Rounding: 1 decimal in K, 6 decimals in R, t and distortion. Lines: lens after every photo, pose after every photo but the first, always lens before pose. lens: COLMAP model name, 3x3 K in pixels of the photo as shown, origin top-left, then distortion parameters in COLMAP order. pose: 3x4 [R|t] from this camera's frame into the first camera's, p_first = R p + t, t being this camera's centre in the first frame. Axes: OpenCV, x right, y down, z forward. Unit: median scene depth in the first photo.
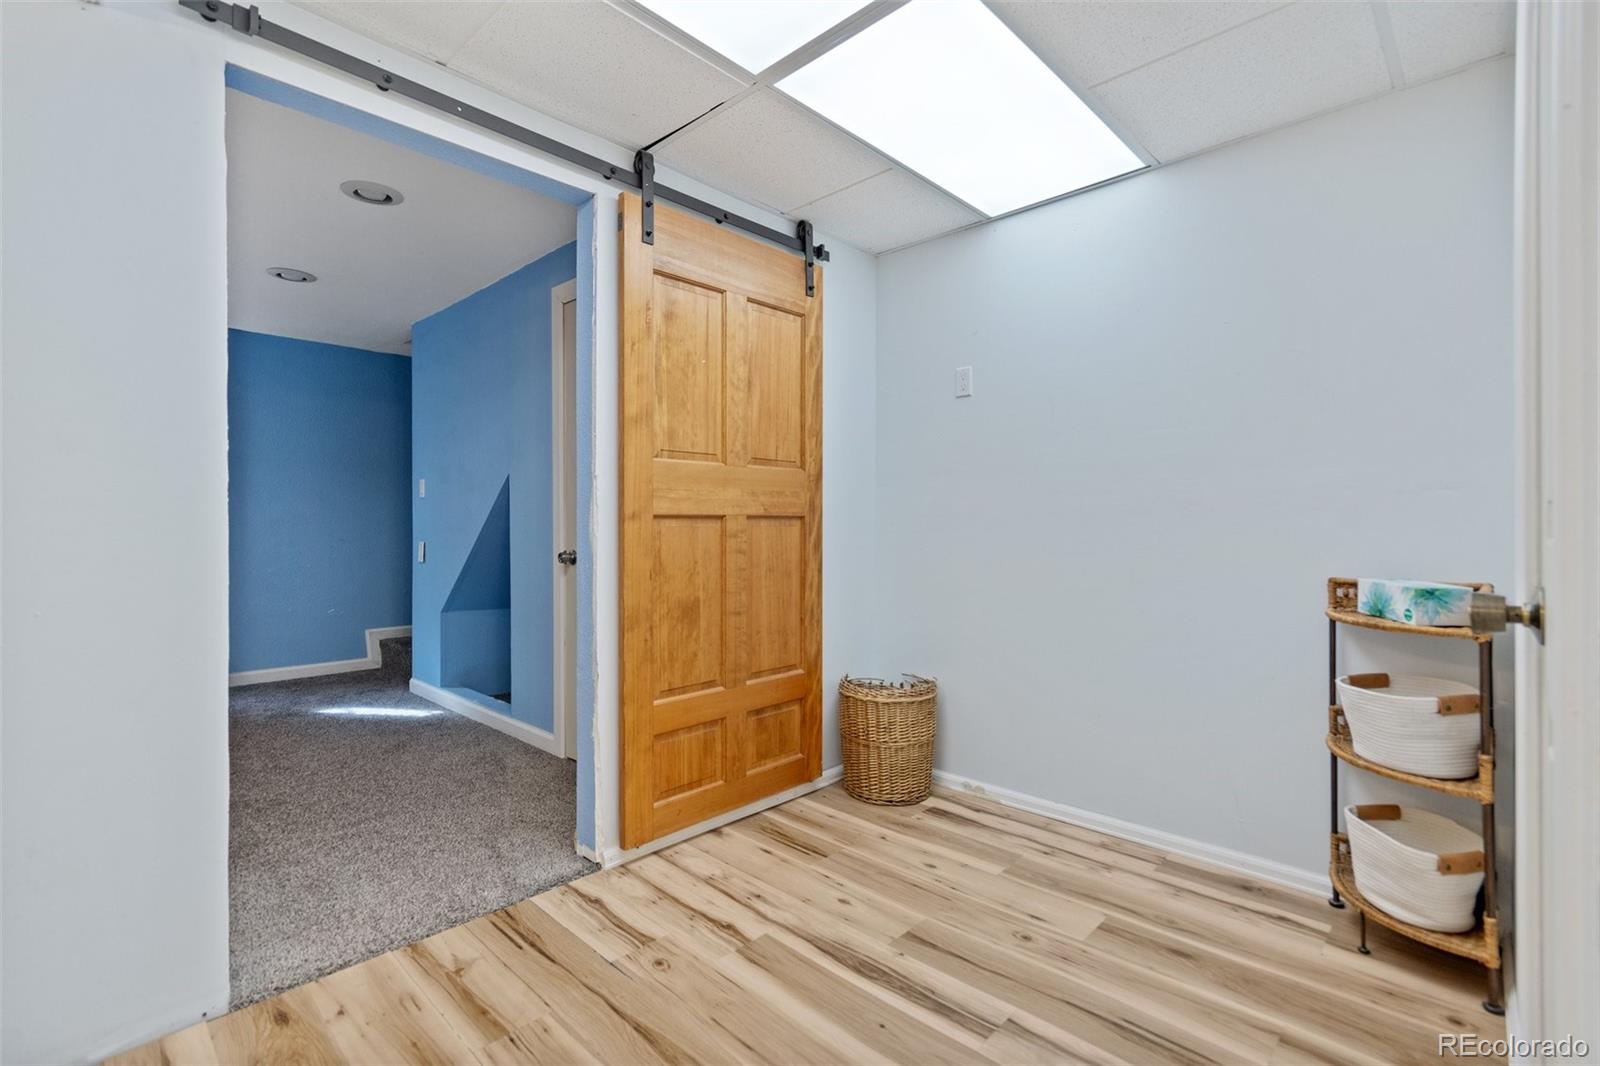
lens RADIAL K [[709.9, 0, 798.0], [0, 709.9, 527.6], [0, 0, 1]] dist [-0.000246, -0.000002]
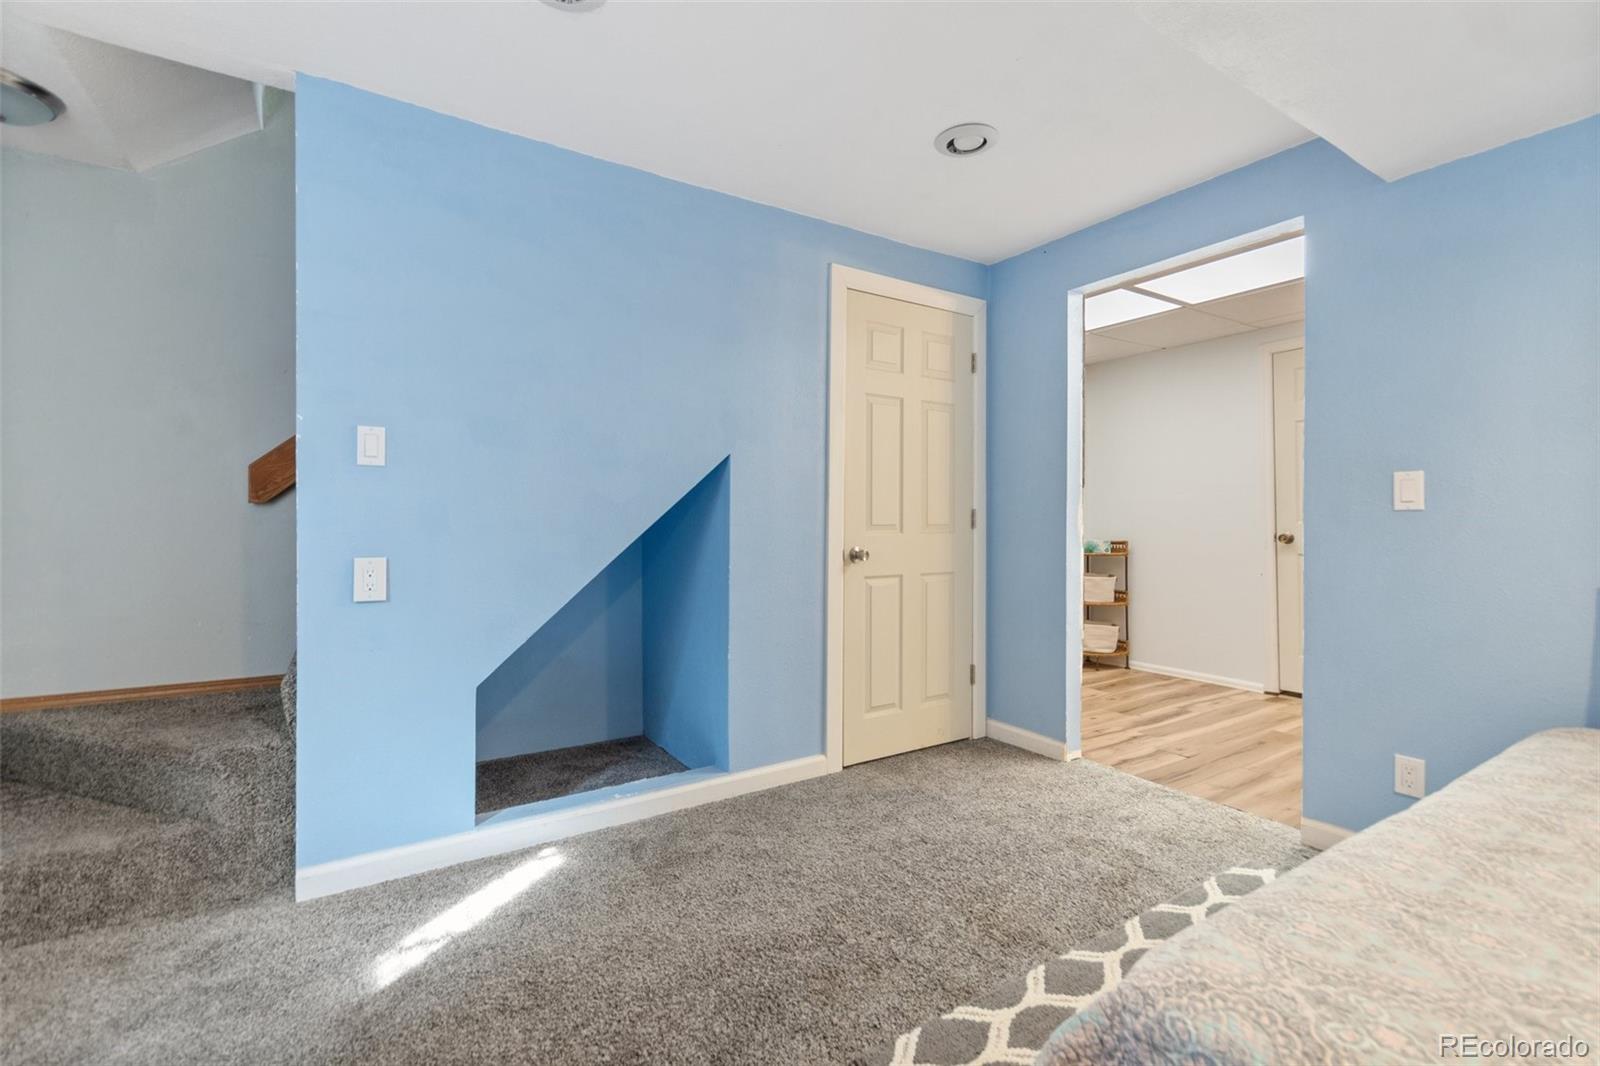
lens RADIAL K [[709.9, 0, 797.7], [0, 709.9, 528.1], [0, 0, 1]] dist [-0.000246, -0.000002]
pose [[0.227142, -0.003624, 0.973855, -2.067277], [0.002714, 0.999992, 0.003088, 0.021009], [-0.973858, 0.001942, 0.227150, 1.433503]]
